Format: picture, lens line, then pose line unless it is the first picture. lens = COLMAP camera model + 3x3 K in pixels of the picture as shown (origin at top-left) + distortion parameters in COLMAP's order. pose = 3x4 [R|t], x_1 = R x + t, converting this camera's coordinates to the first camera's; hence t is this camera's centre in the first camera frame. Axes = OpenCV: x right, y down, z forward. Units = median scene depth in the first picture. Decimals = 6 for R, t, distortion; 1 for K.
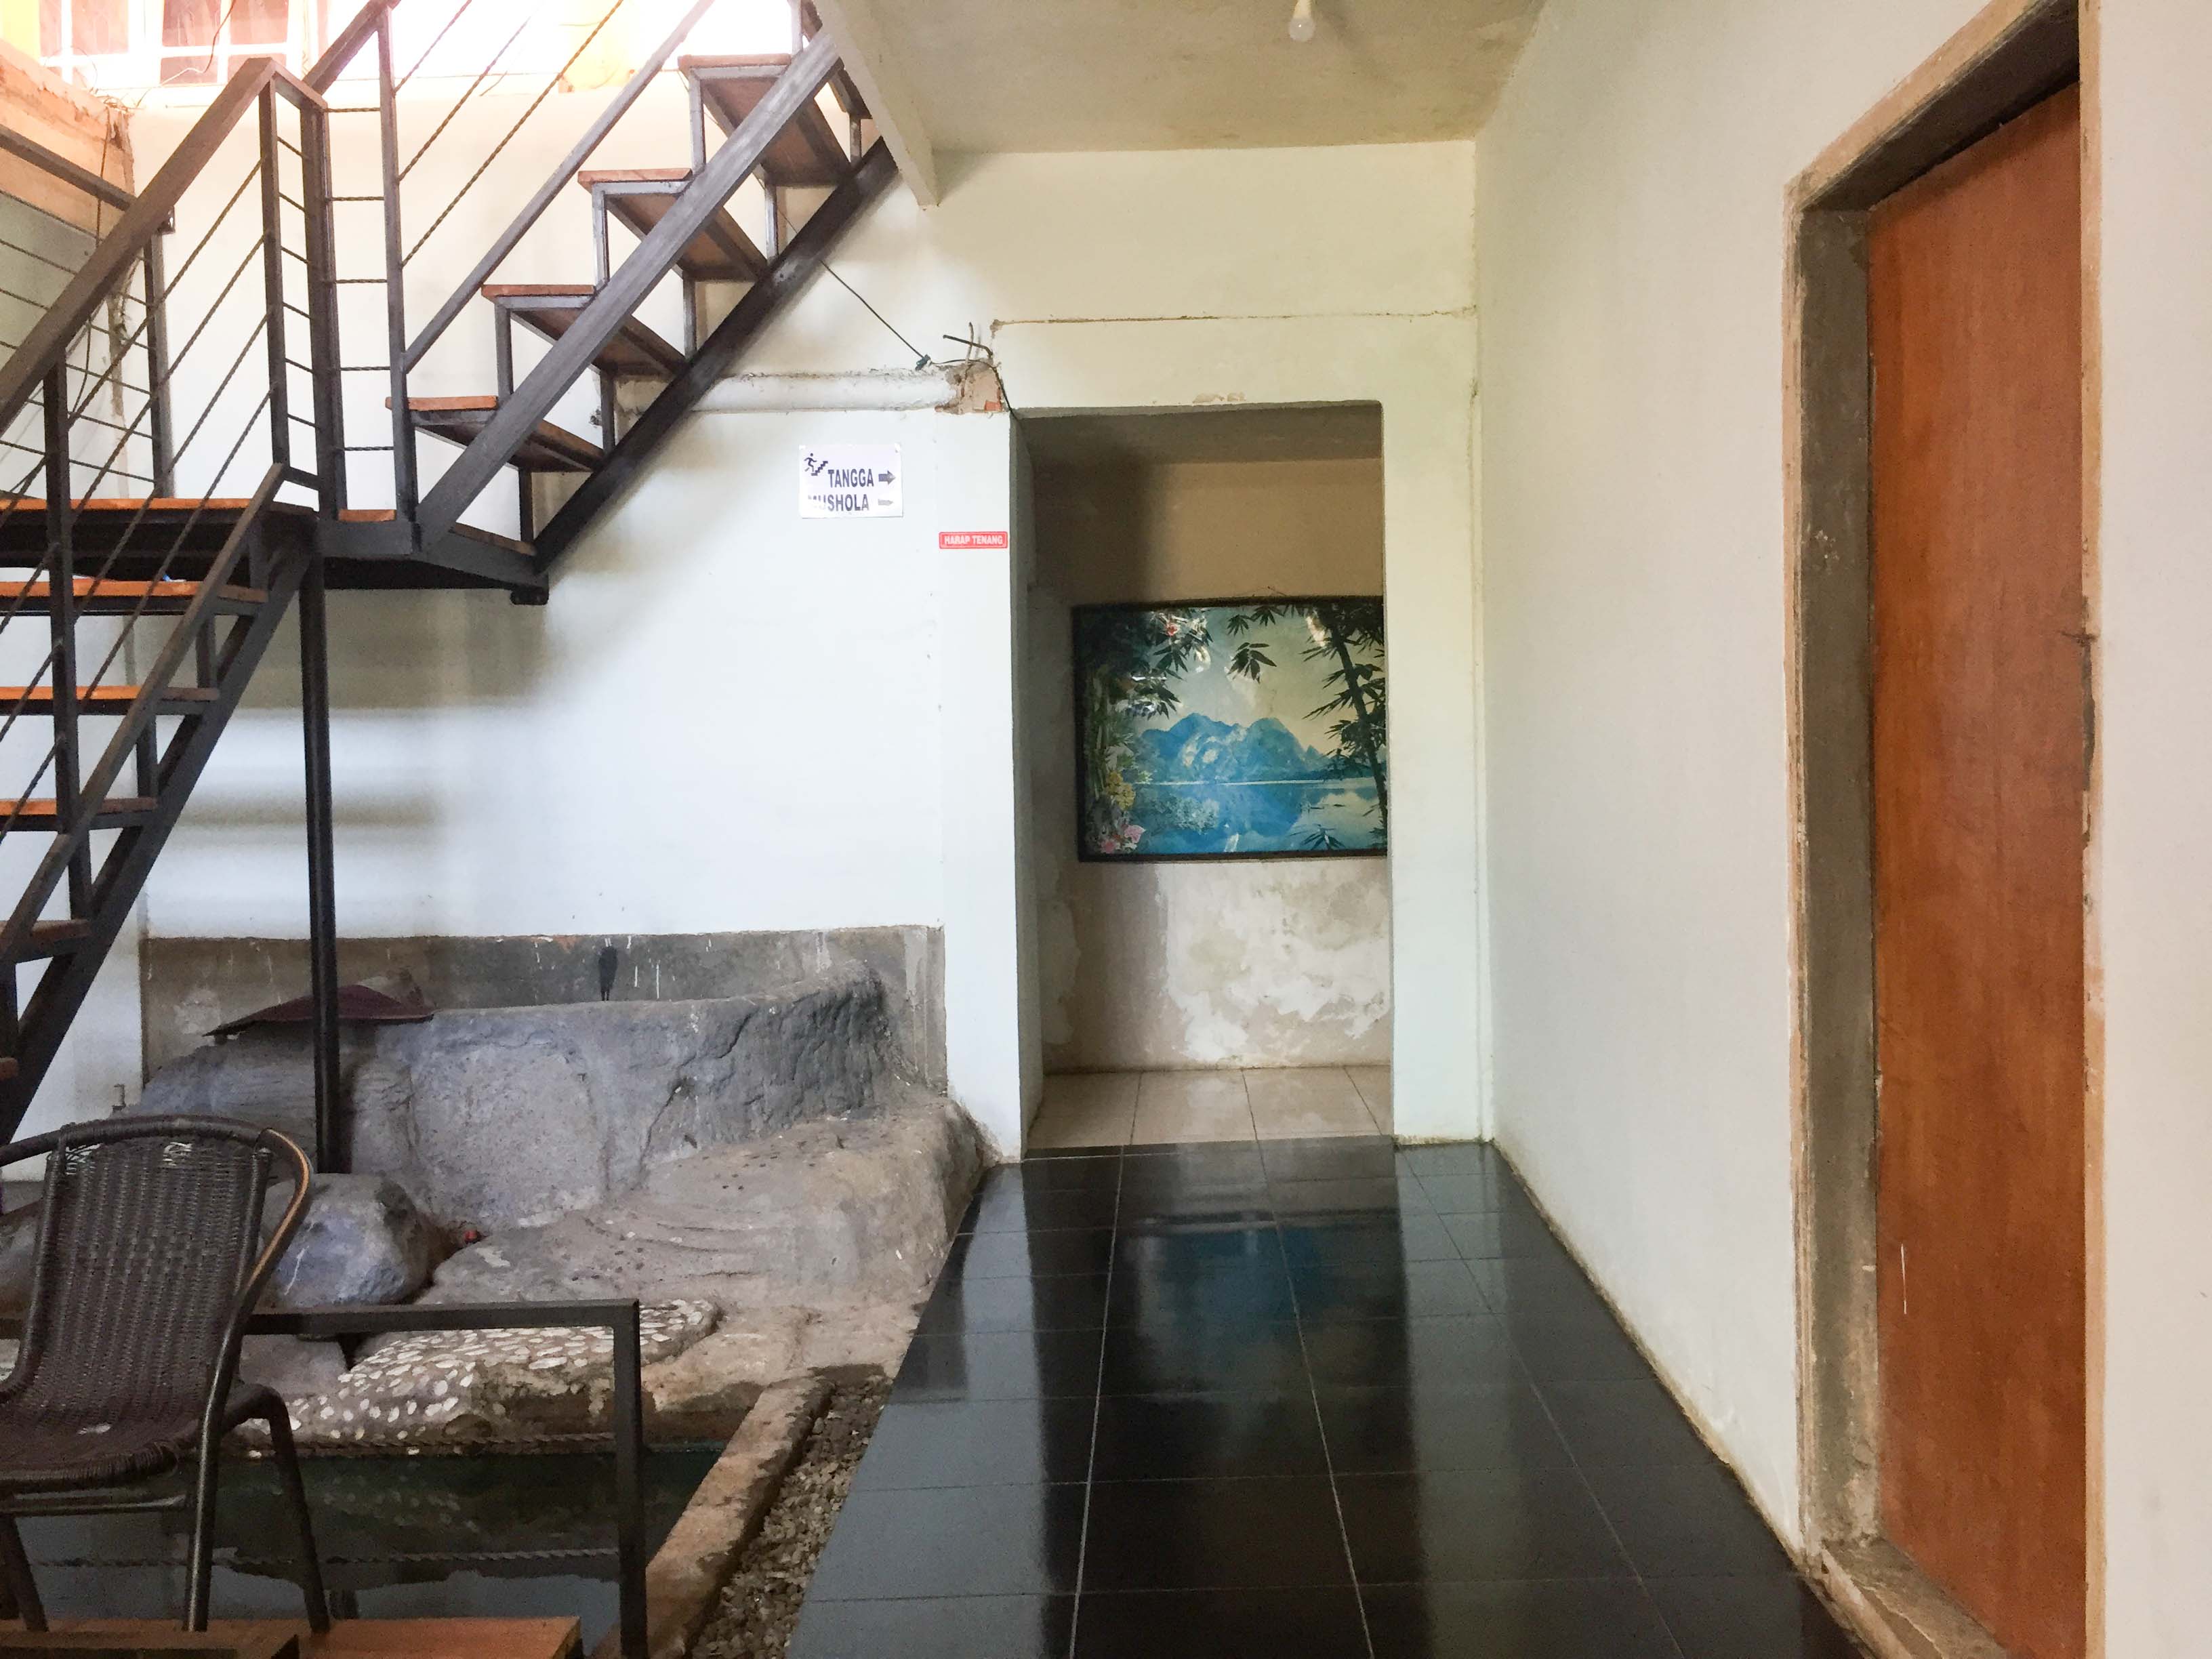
lens RADIAL K [[1865.3, 0, 1091.5], [0, 1865.3, 813.1], [0, 0, 1]] dist [0.067776, -0.098327]
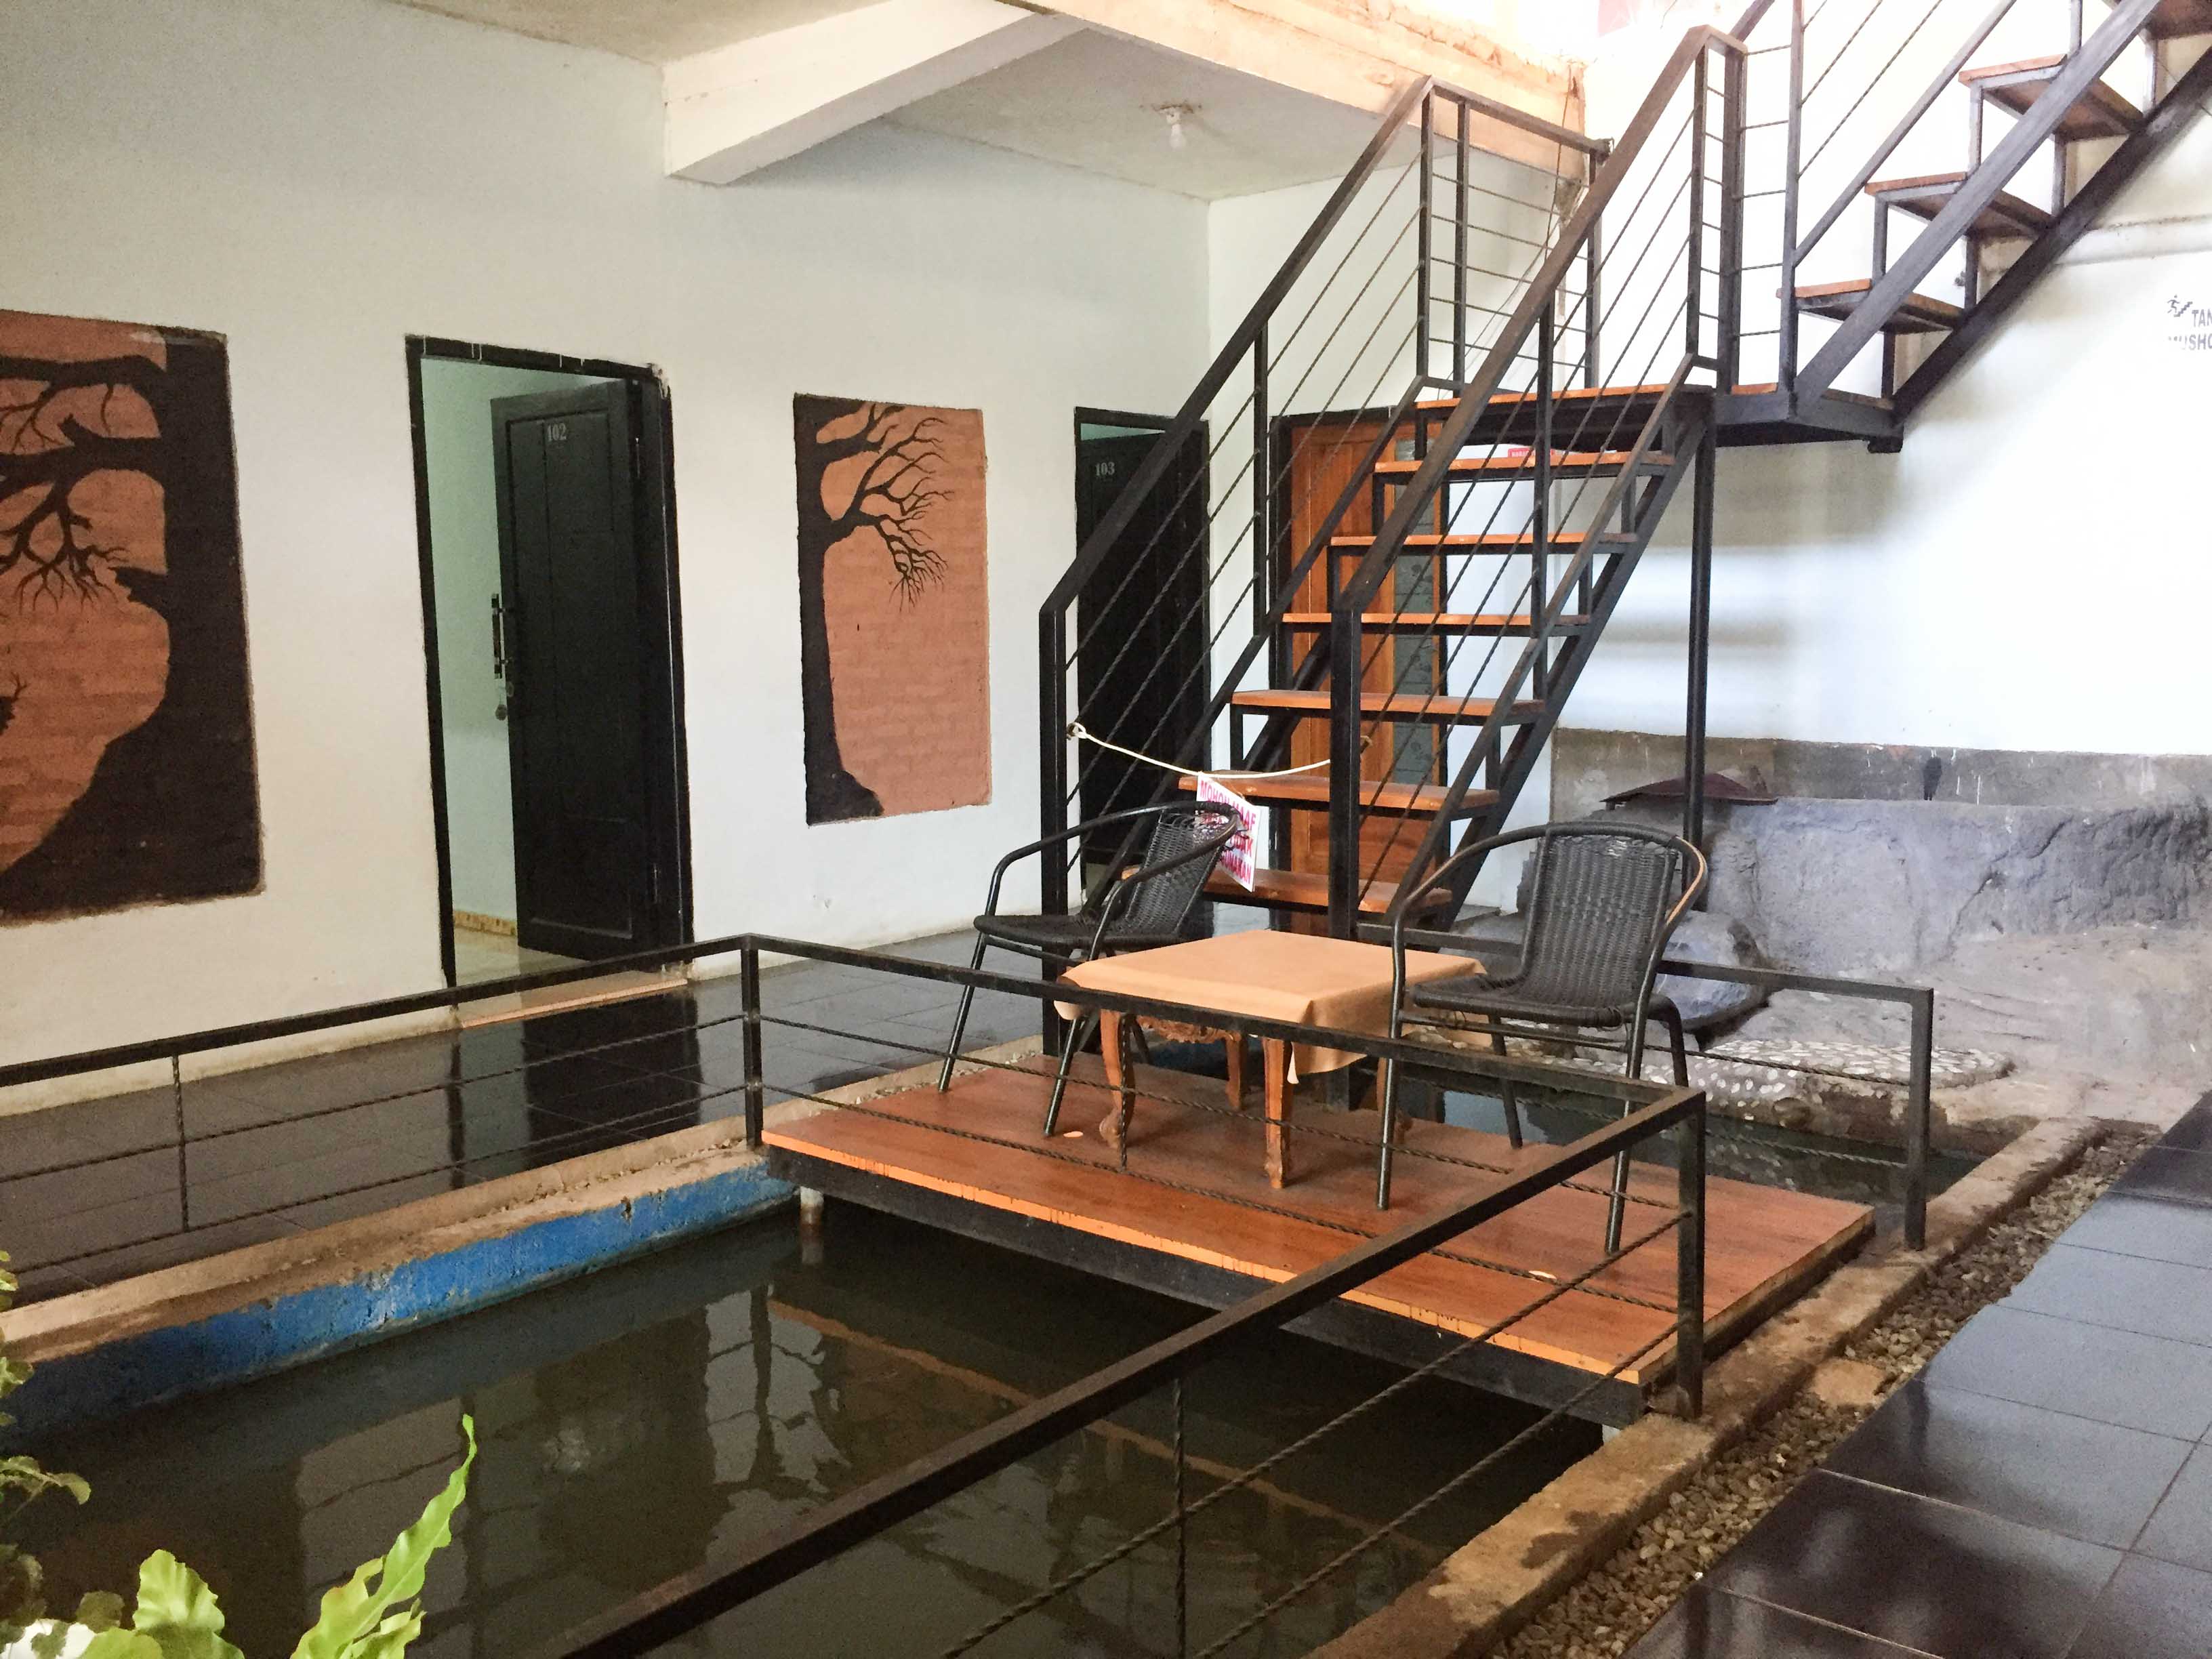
lens RADIAL K [[1865.3, 0, 1111.6], [0, 1865.3, 825.4], [0, 0, 1]] dist [0.067776, -0.098327]
pose [[0.783337, 0.087147, -0.615458, 0.065070], [-0.029045, 0.994173, 0.103805, 0.010114], [0.620918, -0.063439, 0.781304, -0.230247]]
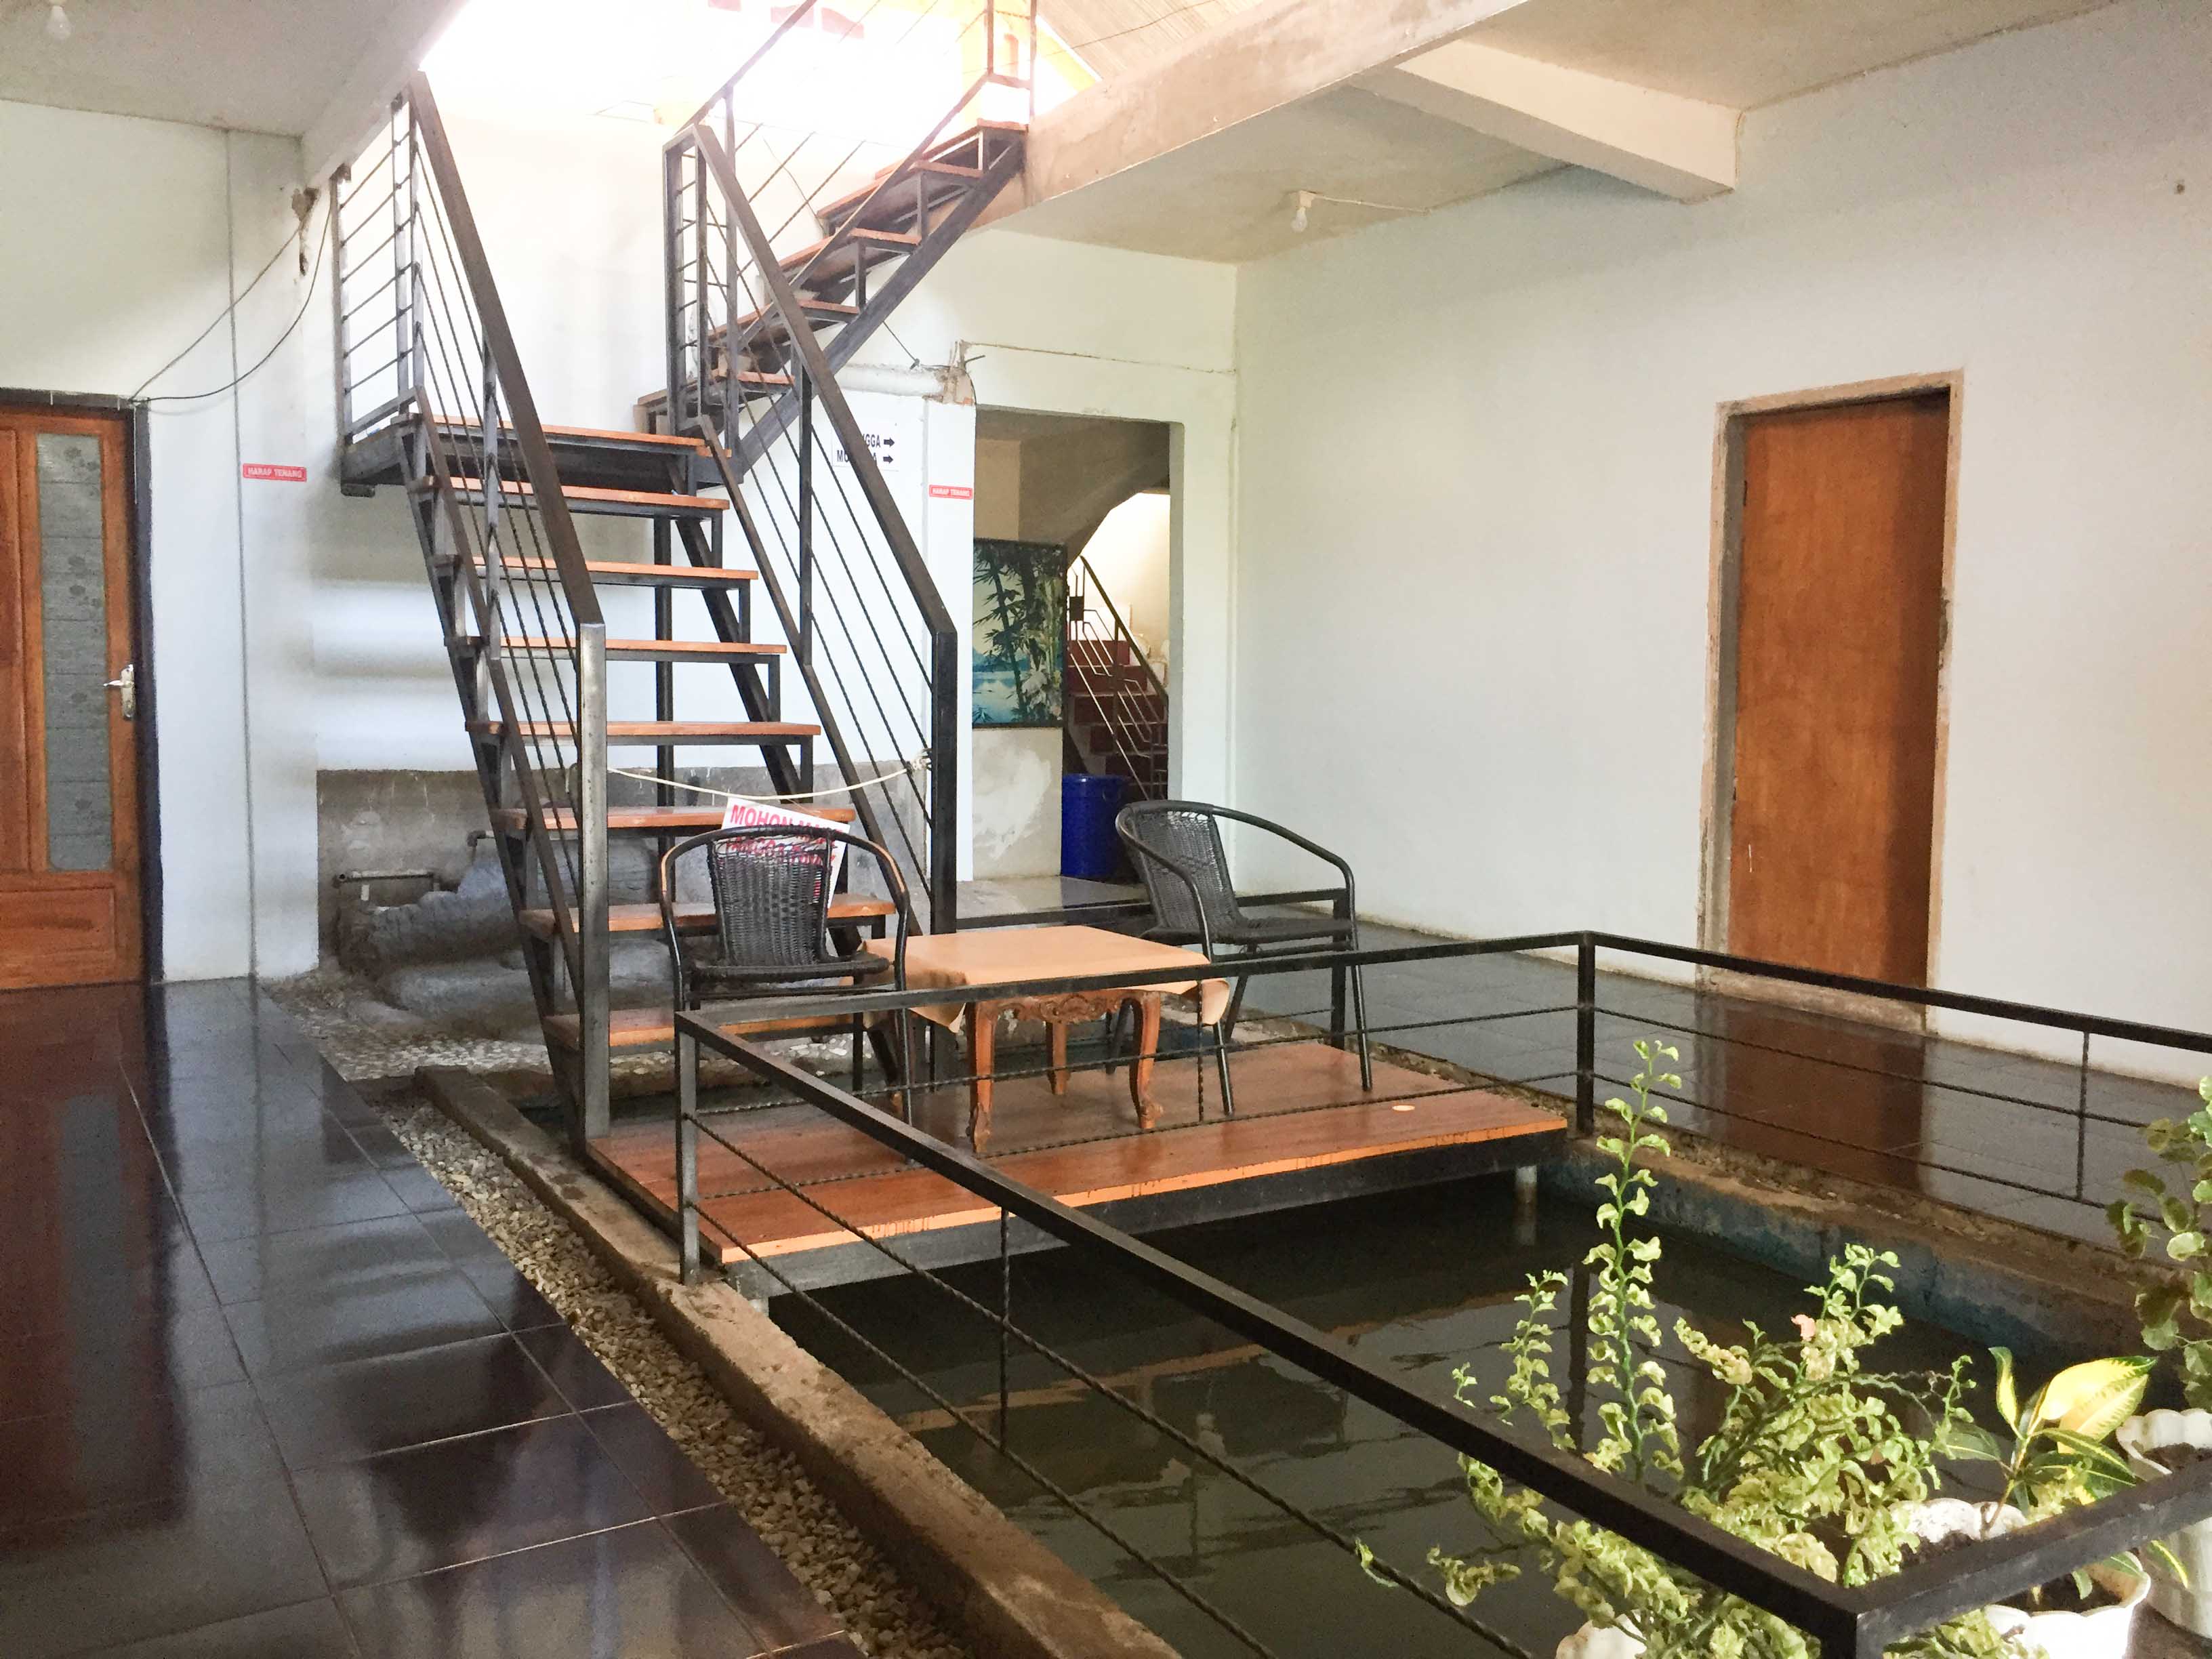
lens RADIAL K [[1865.3, 0, 1096.2], [0, 1865.3, 821.6], [0, 0, 1]] dist [0.067776, -0.098327]
pose [[0.843258, -0.016196, 0.537264, -0.844482], [-0.007318, 0.999107, 0.041604, 0.053271], [-0.537459, -0.039015, 0.842387, -0.324617]]
